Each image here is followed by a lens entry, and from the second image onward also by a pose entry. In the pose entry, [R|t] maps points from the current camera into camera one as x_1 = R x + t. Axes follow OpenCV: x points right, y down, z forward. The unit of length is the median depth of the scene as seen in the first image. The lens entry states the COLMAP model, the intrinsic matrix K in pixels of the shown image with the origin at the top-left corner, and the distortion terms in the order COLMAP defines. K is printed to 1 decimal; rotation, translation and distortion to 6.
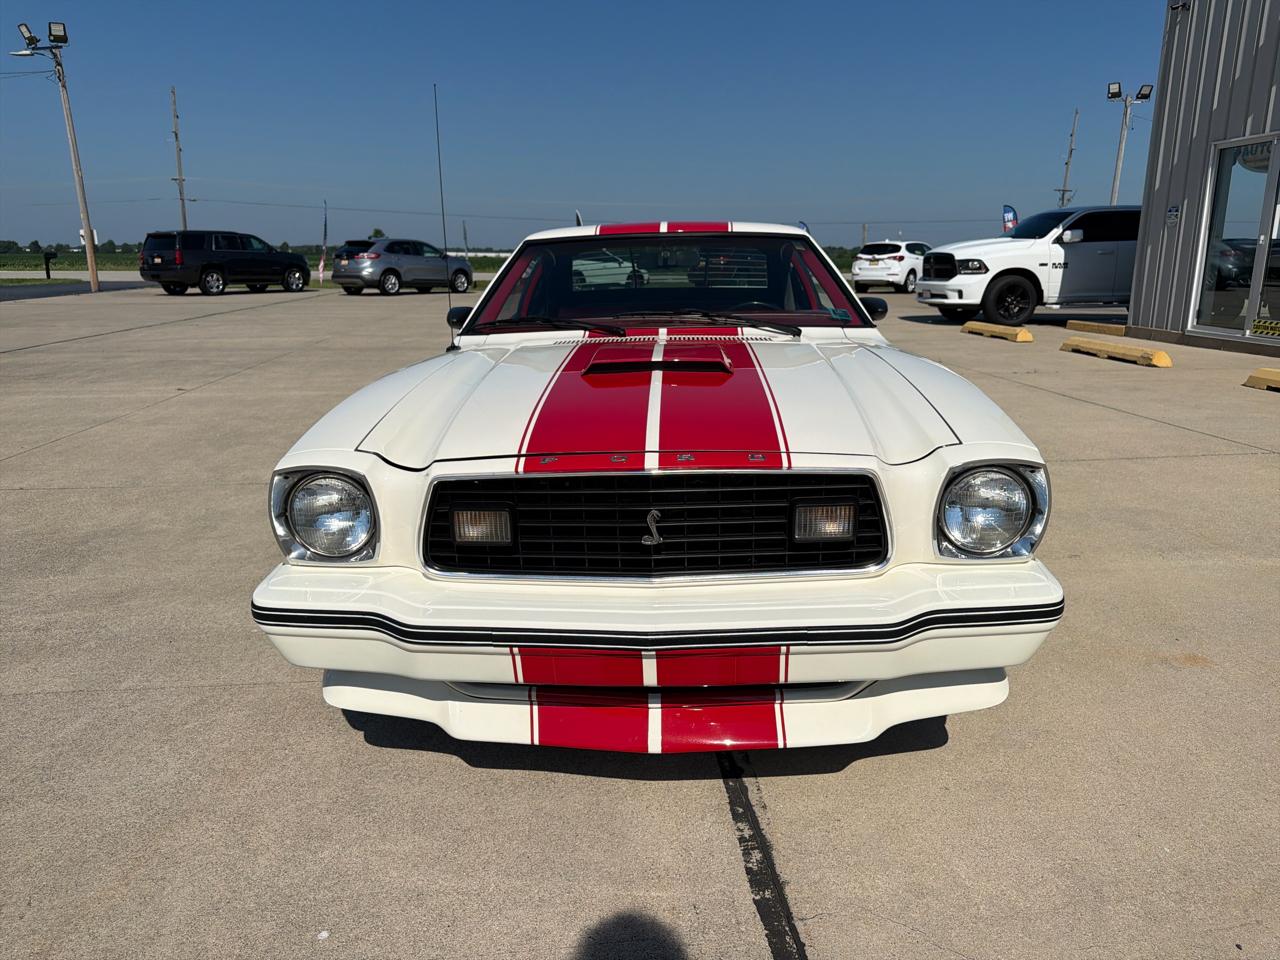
lens RADIAL K [[899.8, 0, 645.2], [0, 899.8, 482.2], [0, 0, 1]] dist [0.018064, -0.023201]
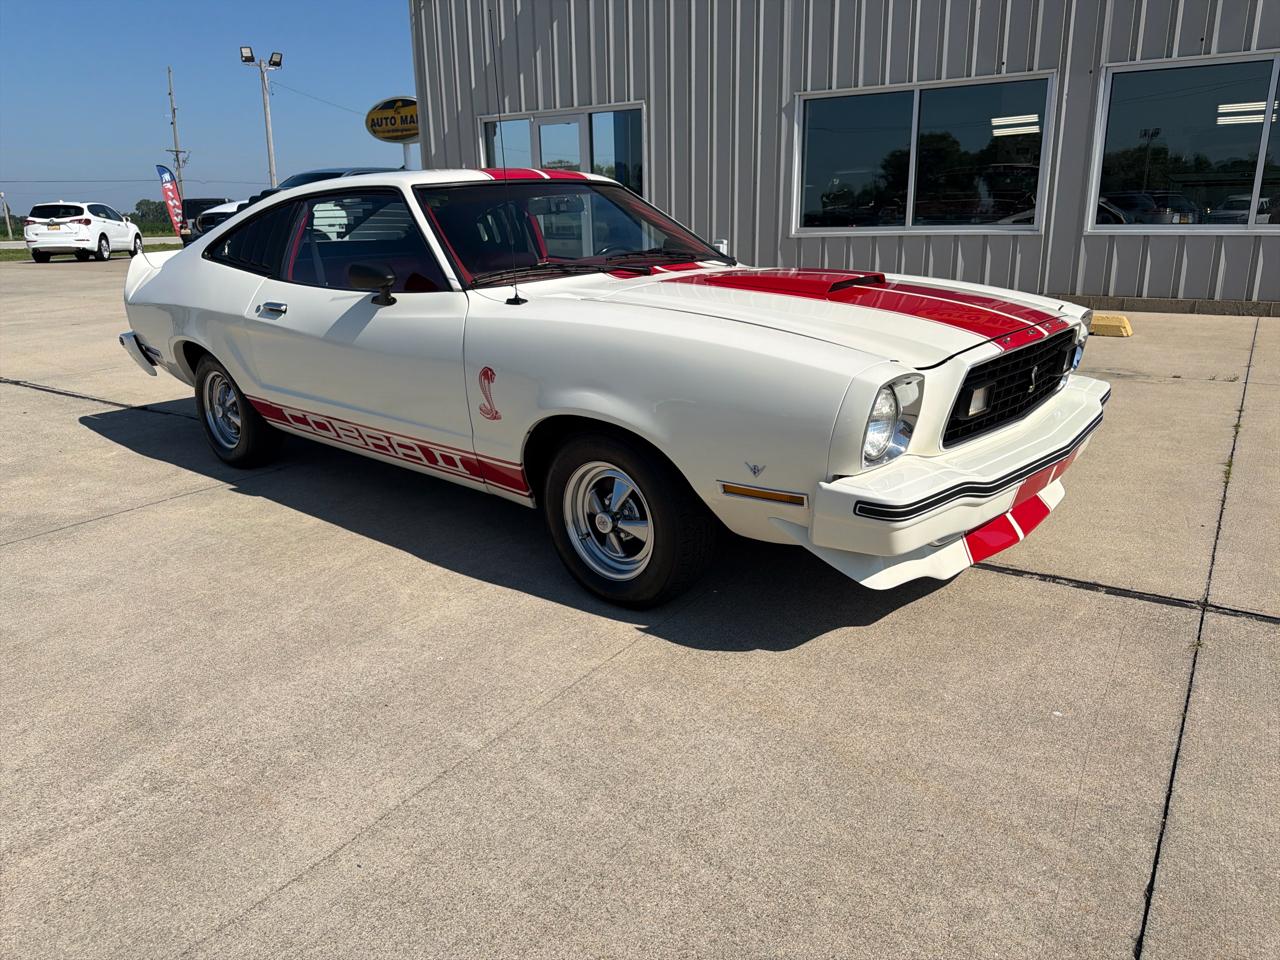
lens RADIAL K [[899.5, 0, 641.6], [0, 899.5, 475.3], [0, 0, 1]] dist [0.006006, -0.004791]
pose [[0.632614, -0.225393, 0.740944, -0.409197], [0.201905, 0.971628, 0.123181, -0.028698], [-0.747686, 0.071674, 0.660173, 0.142683]]
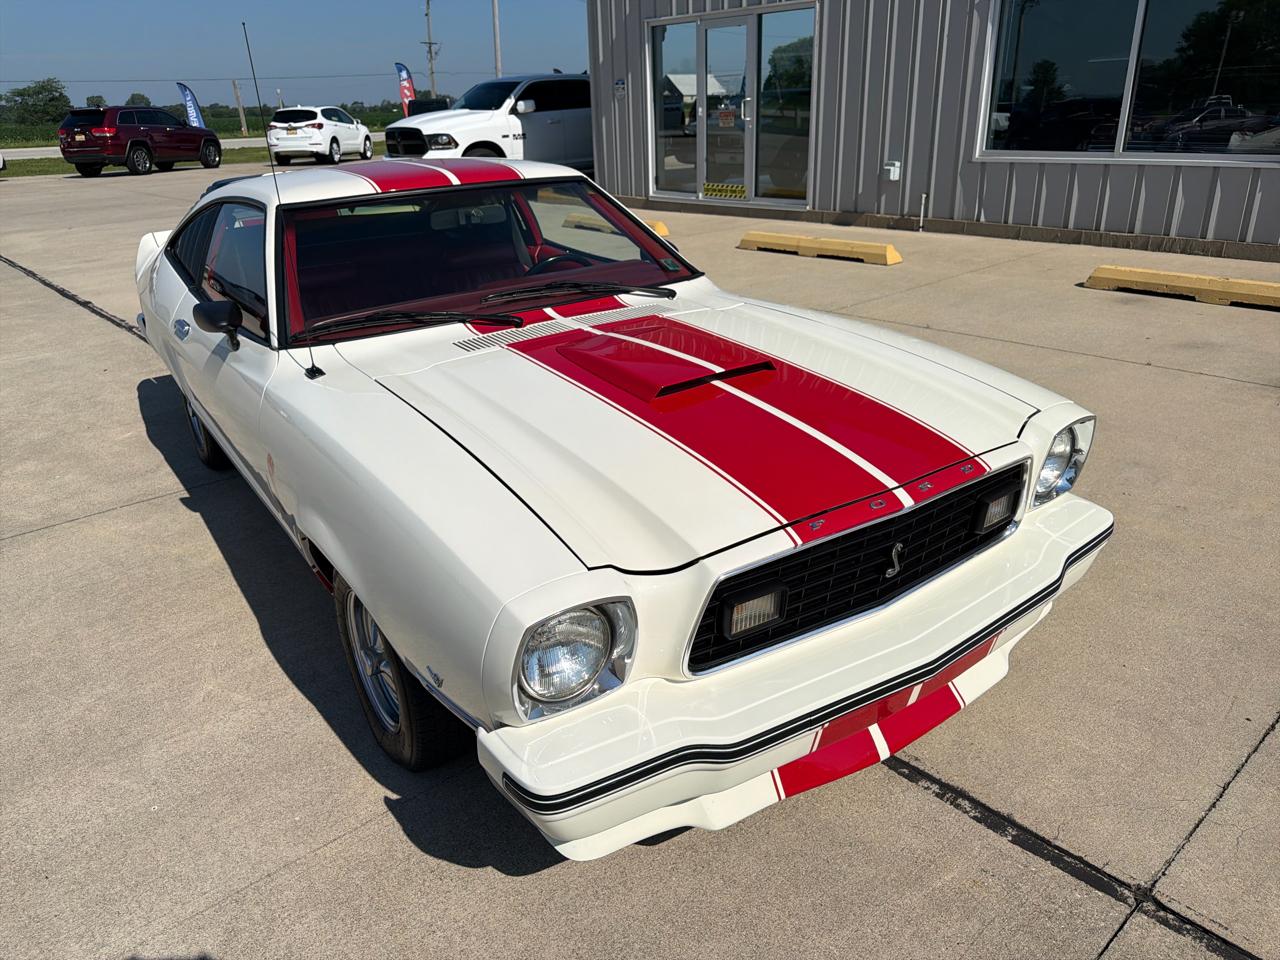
lens RADIAL K [[901.7, 0, 636.8], [0, 901.7, 485.5], [0, 0, 1]] dist [0.001997, -0.002694]
pose [[0.809192, -0.250538, 0.531450, -0.202890], [0.170185, 0.965697, 0.196127, -0.075870], [-0.562358, -0.068260, 0.824072, 0.091215]]
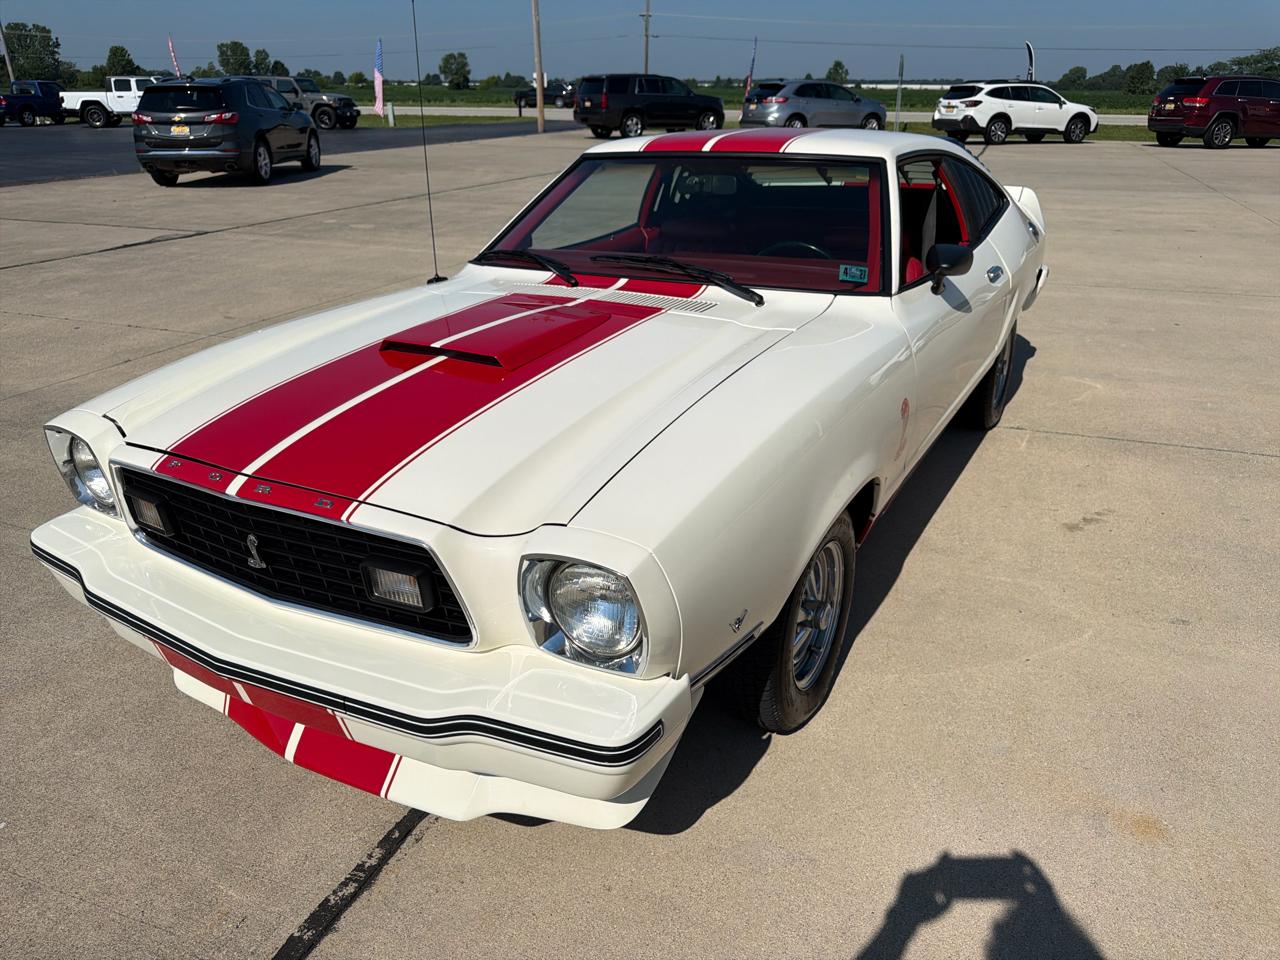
lens RADIAL K [[902.9, 0, 643.7], [0, 902.9, 487.2], [0, 0, 1]] dist [0.008428, -0.014019]
pose [[0.891027, 0.181501, -0.416086, 0.209386], [-0.109260, 0.975392, 0.191501, -0.067262], [0.440605, -0.125171, 0.888932, 0.090846]]
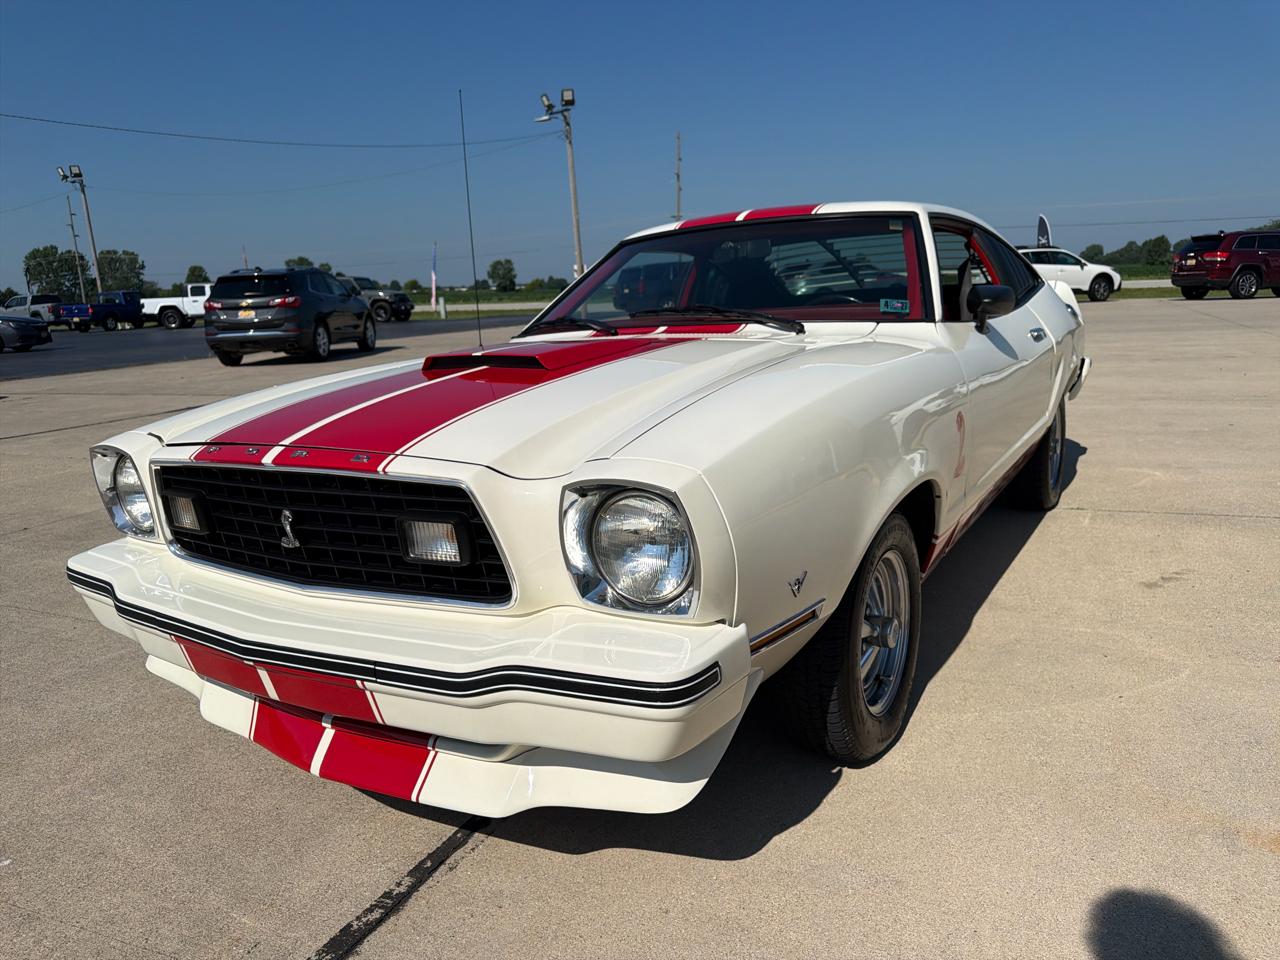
lens RADIAL K [[906.7, 0, 640.3], [0, 906.7, 494.1], [0, 0, 1]] dist [0.004413, -0.010414]
pose [[0.871234, 0.071707, -0.485602, 0.211028], [-0.075781, 0.997061, 0.011272, -0.006423], [0.484983, 0.026978, 0.874107, 0.097932]]
